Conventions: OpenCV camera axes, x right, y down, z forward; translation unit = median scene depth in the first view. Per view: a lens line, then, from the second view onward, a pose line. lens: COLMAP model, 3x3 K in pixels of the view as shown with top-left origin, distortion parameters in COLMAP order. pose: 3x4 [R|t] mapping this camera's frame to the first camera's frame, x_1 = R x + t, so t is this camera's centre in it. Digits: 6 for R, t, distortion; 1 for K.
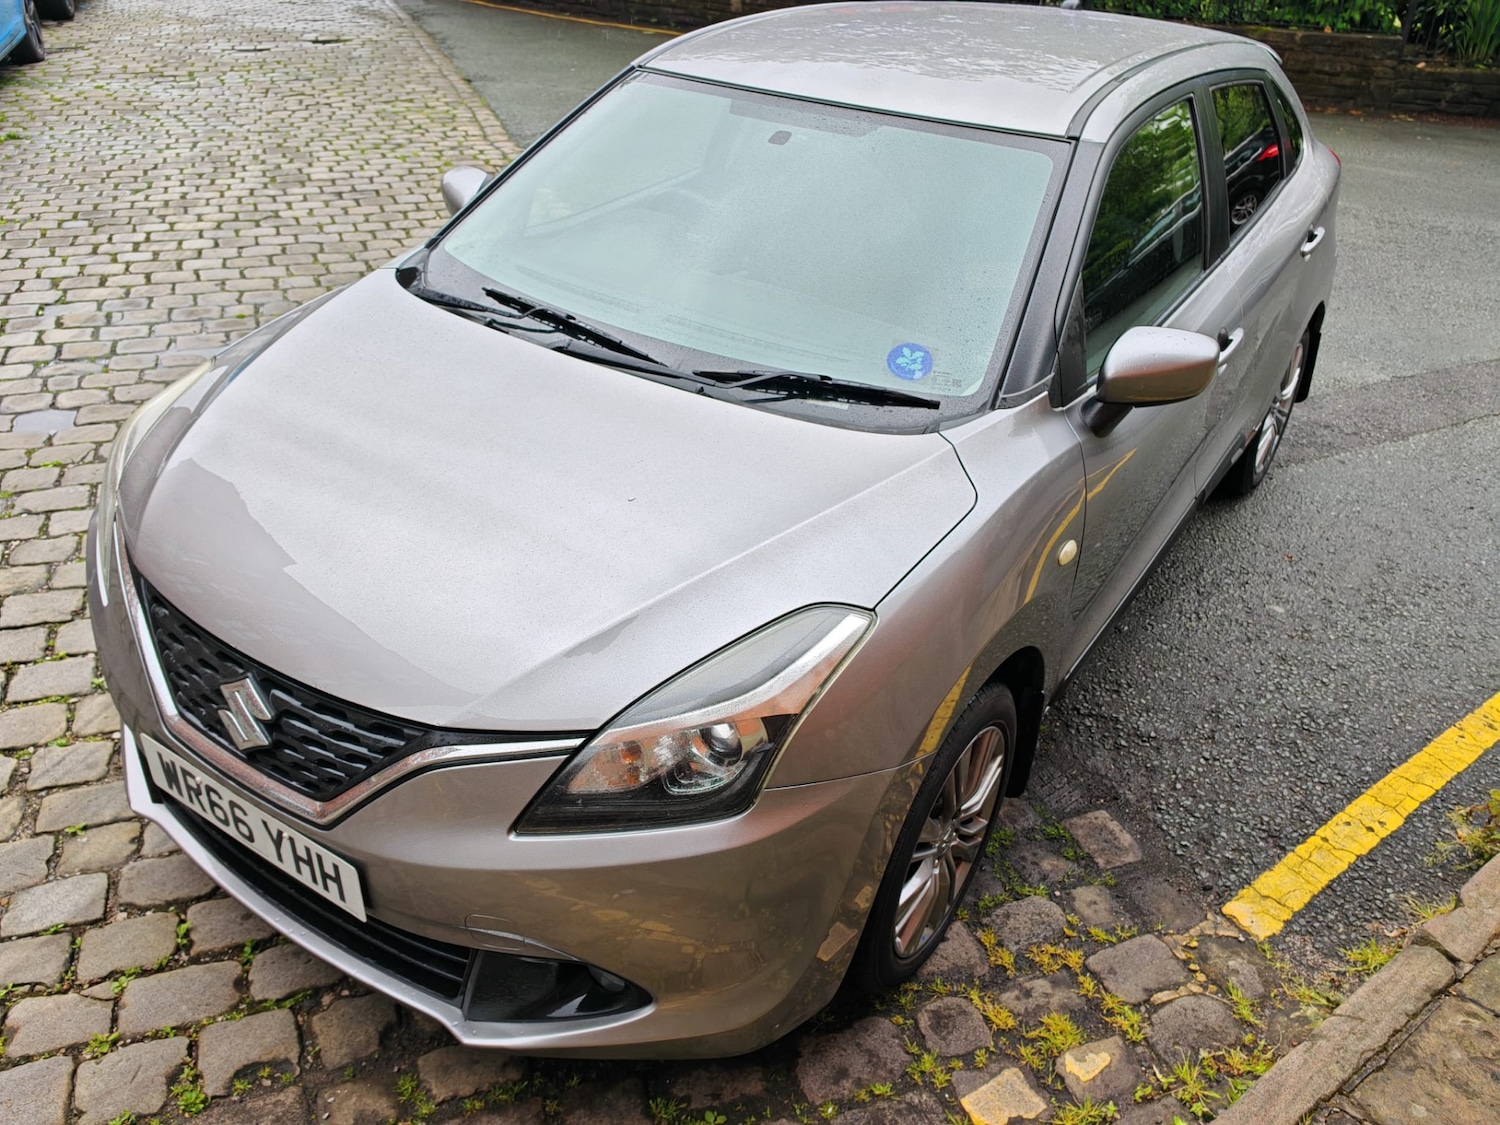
lens RADIAL K [[1155.3, 0, 740.6], [0, 1155.3, 556.0], [0, 0, 1]] dist [0.036384, -0.048313]
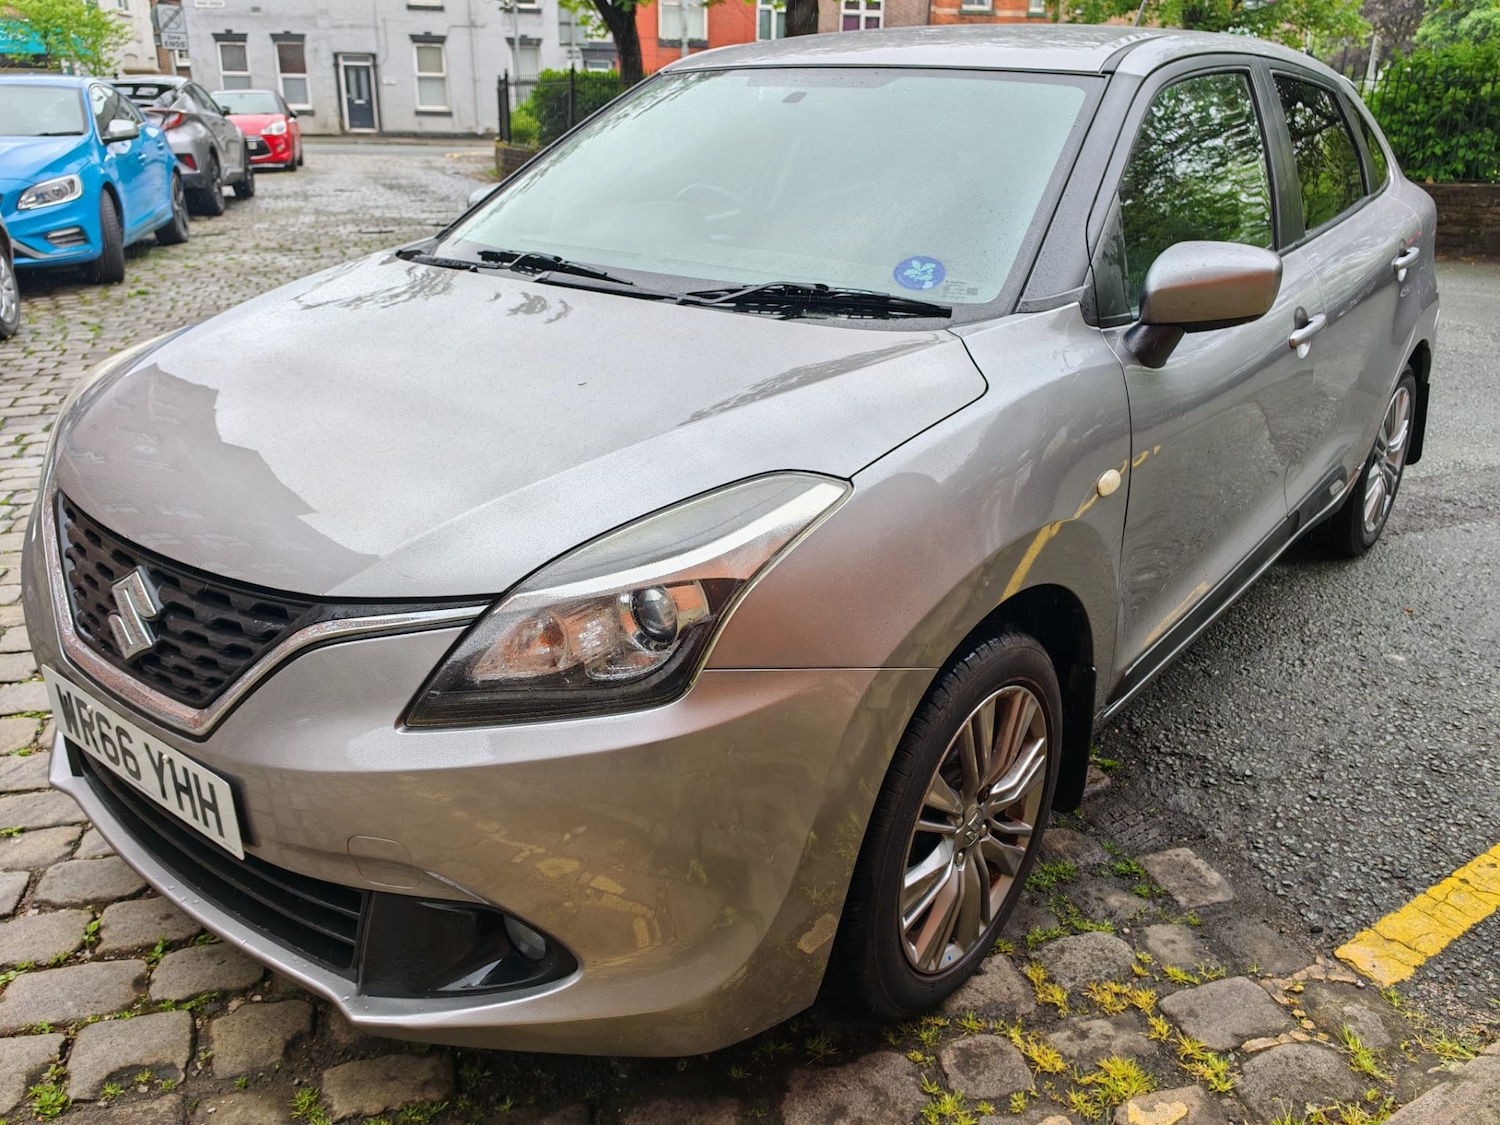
lens RADIAL K [[1168.1, 0, 750.0], [0, 1168.1, 562.5], [0, 0, 1]] dist [-0.001463, -0.000611]
pose [[0.996026, -0.003915, -0.088981, 0.089278], [-0.010343, 0.987191, -0.159209, 0.181588], [0.088464, 0.159497, 0.983227, 0.134465]]
